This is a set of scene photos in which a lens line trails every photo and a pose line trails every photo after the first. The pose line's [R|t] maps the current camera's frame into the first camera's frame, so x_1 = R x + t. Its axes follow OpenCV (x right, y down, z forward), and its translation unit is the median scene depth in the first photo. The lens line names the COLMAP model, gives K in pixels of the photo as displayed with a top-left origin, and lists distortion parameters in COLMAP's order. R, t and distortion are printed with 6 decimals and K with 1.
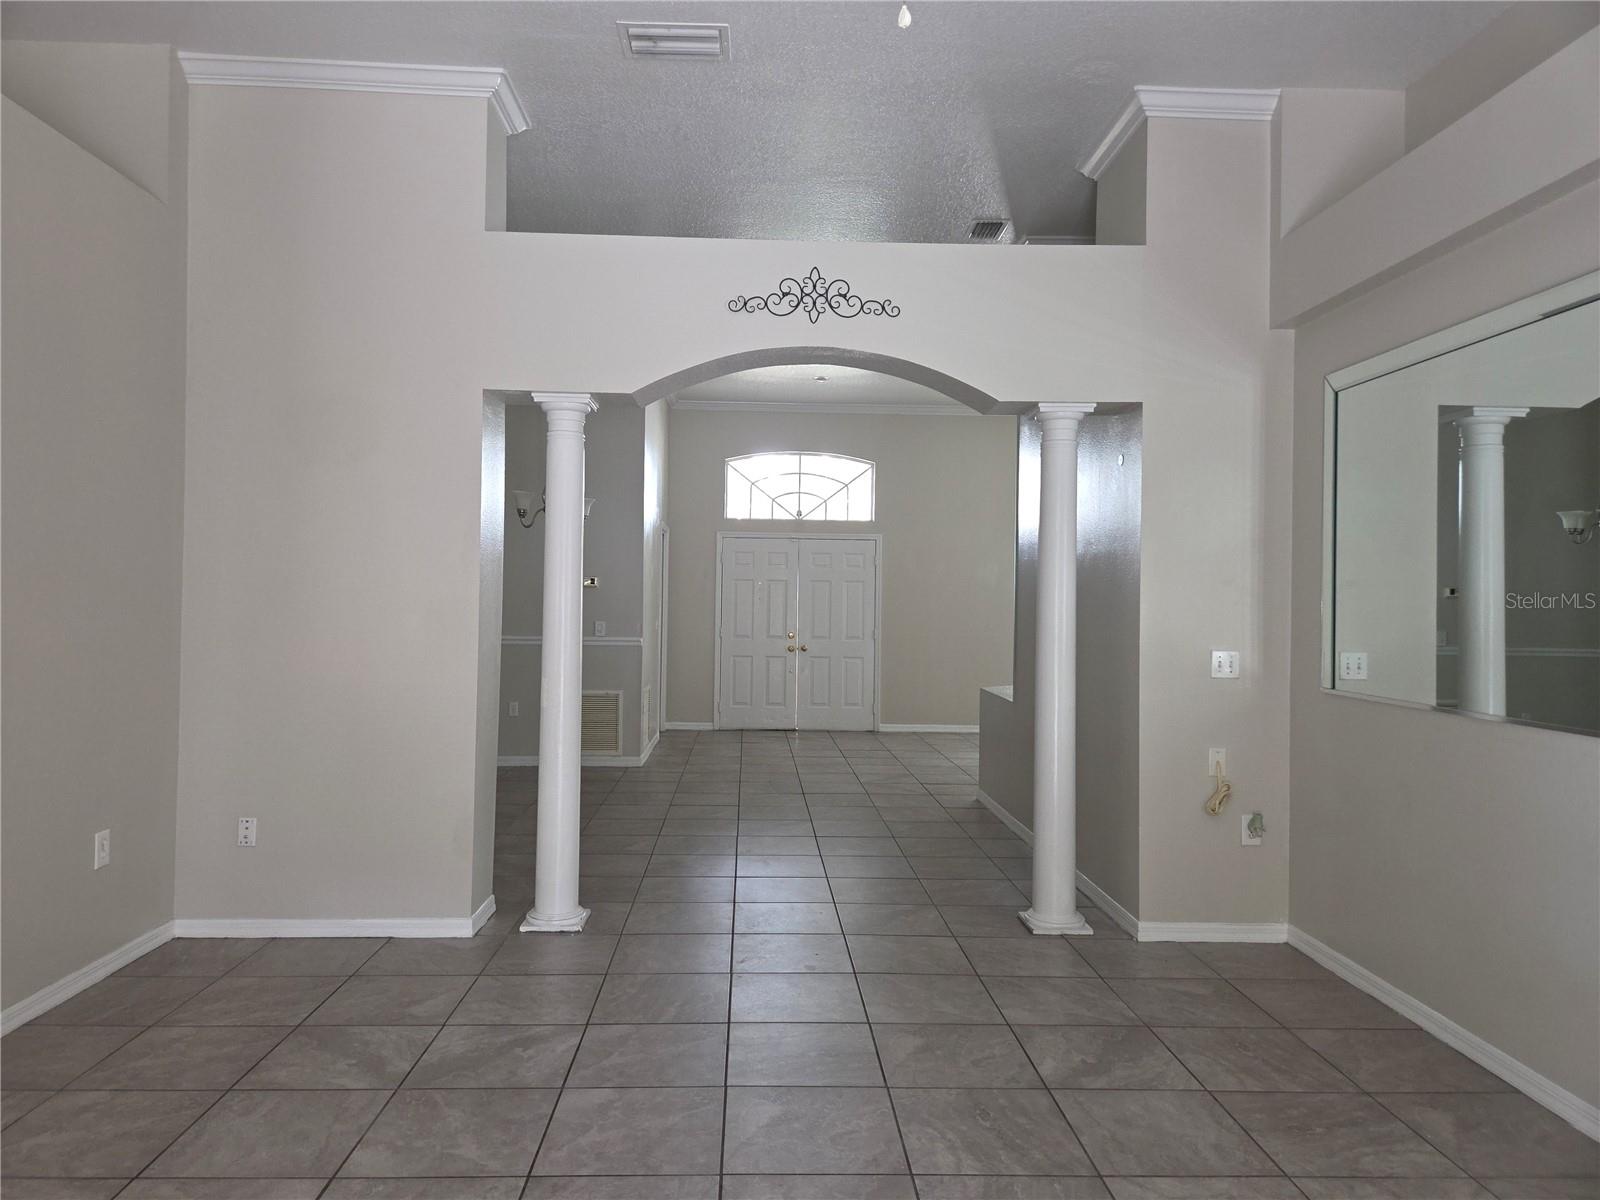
lens RADIAL K [[1070.5, 0, 788.9], [0, 1070.5, 596.1], [0, 0, 1]] dist [0.070187, -0.061079]
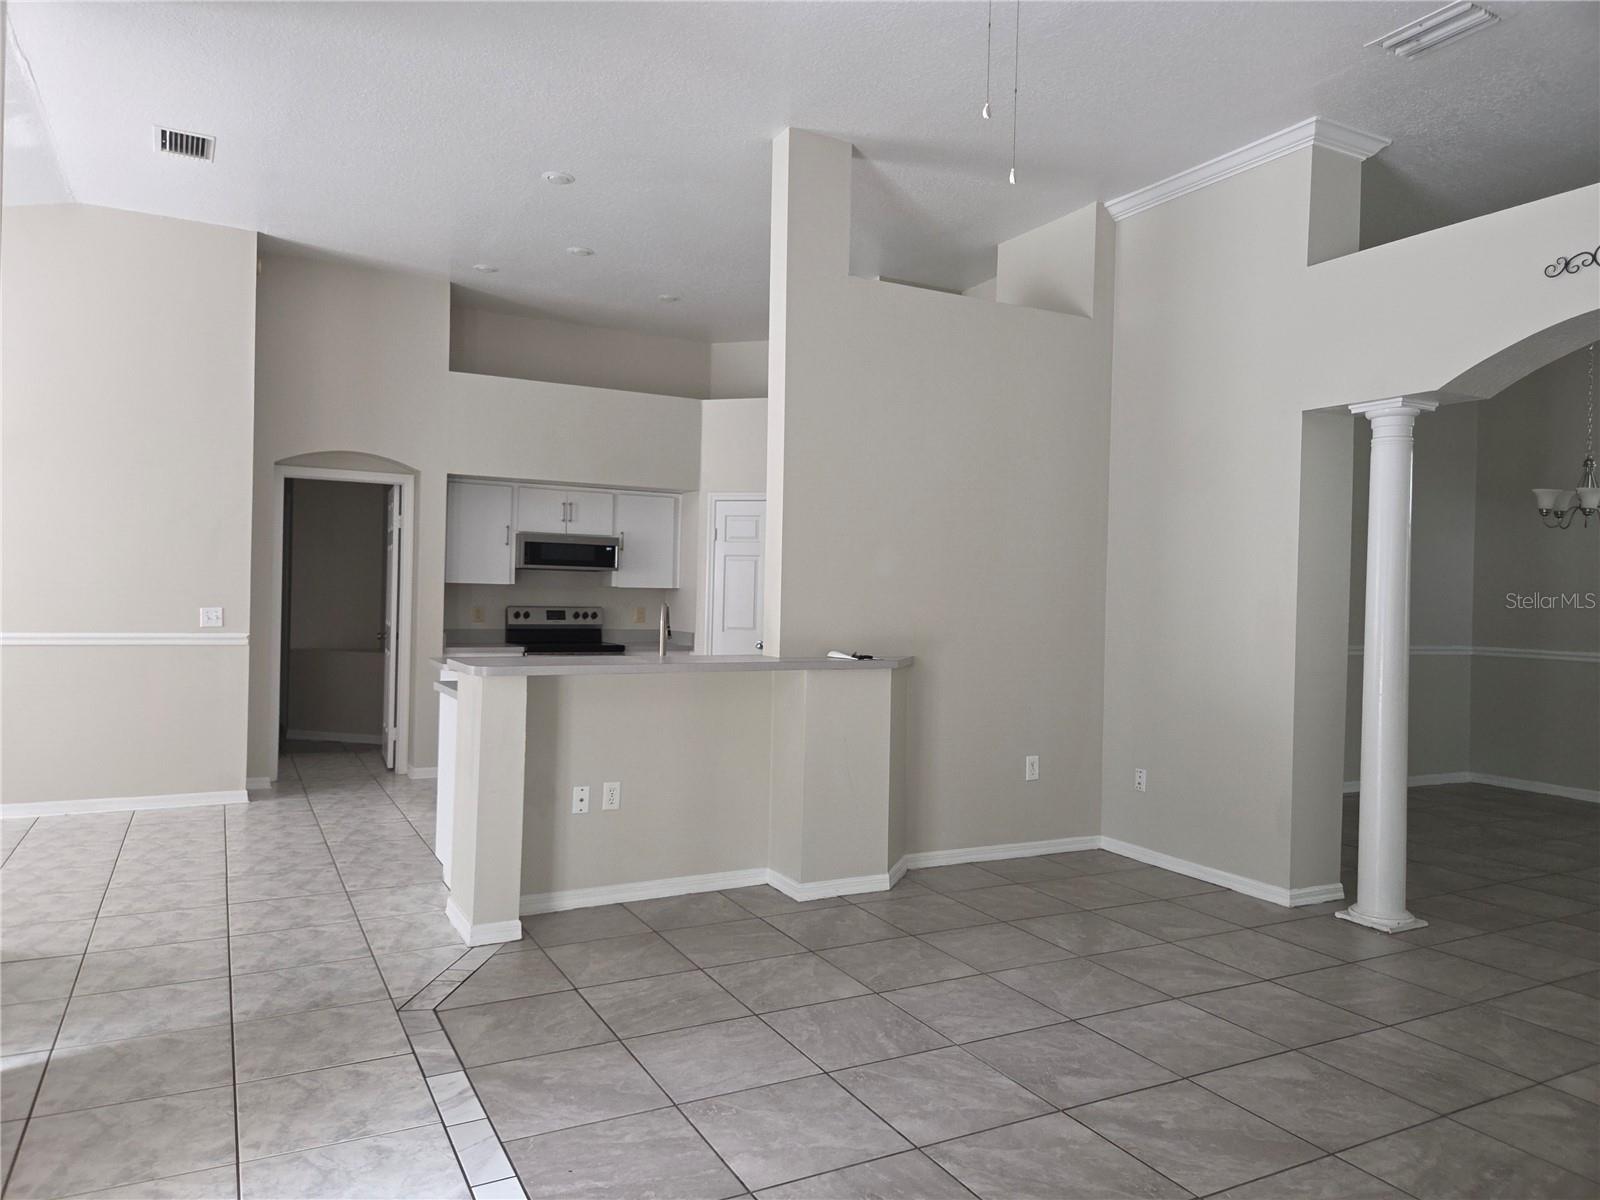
lens RADIAL K [[1070.5, 0, 788.9], [0, 1070.5, 596.1], [0, 0, 1]] dist [0.070187, -0.061079]
pose [[0.442351, -0.001531, -0.896841, 0.475101], [-0.011933, 0.999900, -0.007592, 0.011497], [0.896763, 0.014060, 0.442289, 0.045735]]
